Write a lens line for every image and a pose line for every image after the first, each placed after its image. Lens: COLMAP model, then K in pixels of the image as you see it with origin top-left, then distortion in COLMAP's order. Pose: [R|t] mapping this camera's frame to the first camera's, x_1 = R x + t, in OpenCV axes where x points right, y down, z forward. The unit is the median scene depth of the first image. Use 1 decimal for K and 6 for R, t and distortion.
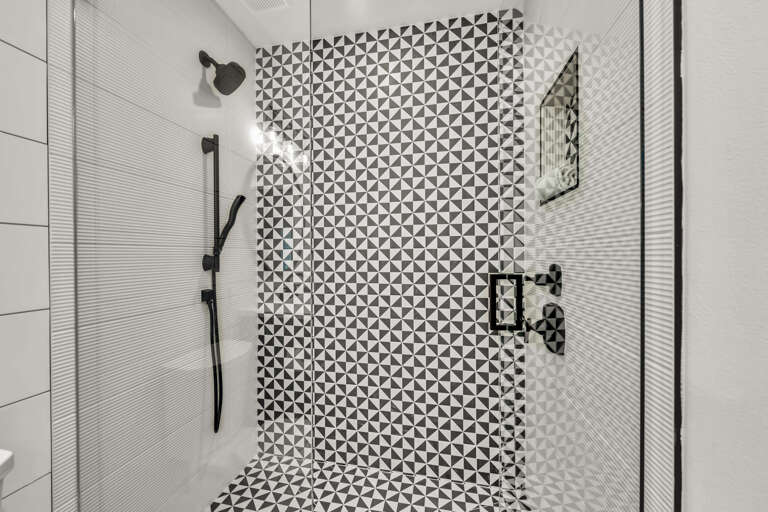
lens RADIAL K [[304.5, 0, 386.4], [0, 304.5, 257.7], [0, 0, 1]] dist [0.001411, -0.003250]
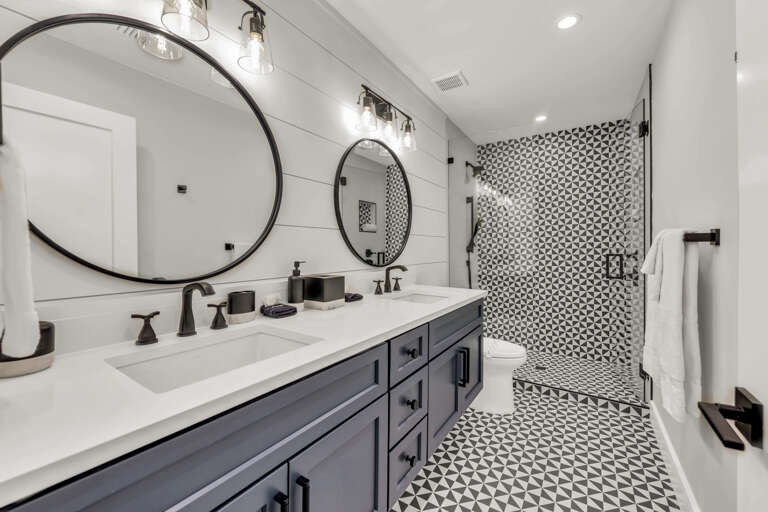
lens RADIAL K [[303.8, 0, 382.7], [0, 303.8, 249.7], [0, 0, 1]] dist [-0.027884, -0.000206]
pose [[0.920327, 0.005514, -0.391112, -0.219228], [-0.008072, 0.999955, -0.004897, 0.030222], [0.391068, 0.007664, 0.920330, -1.143056]]
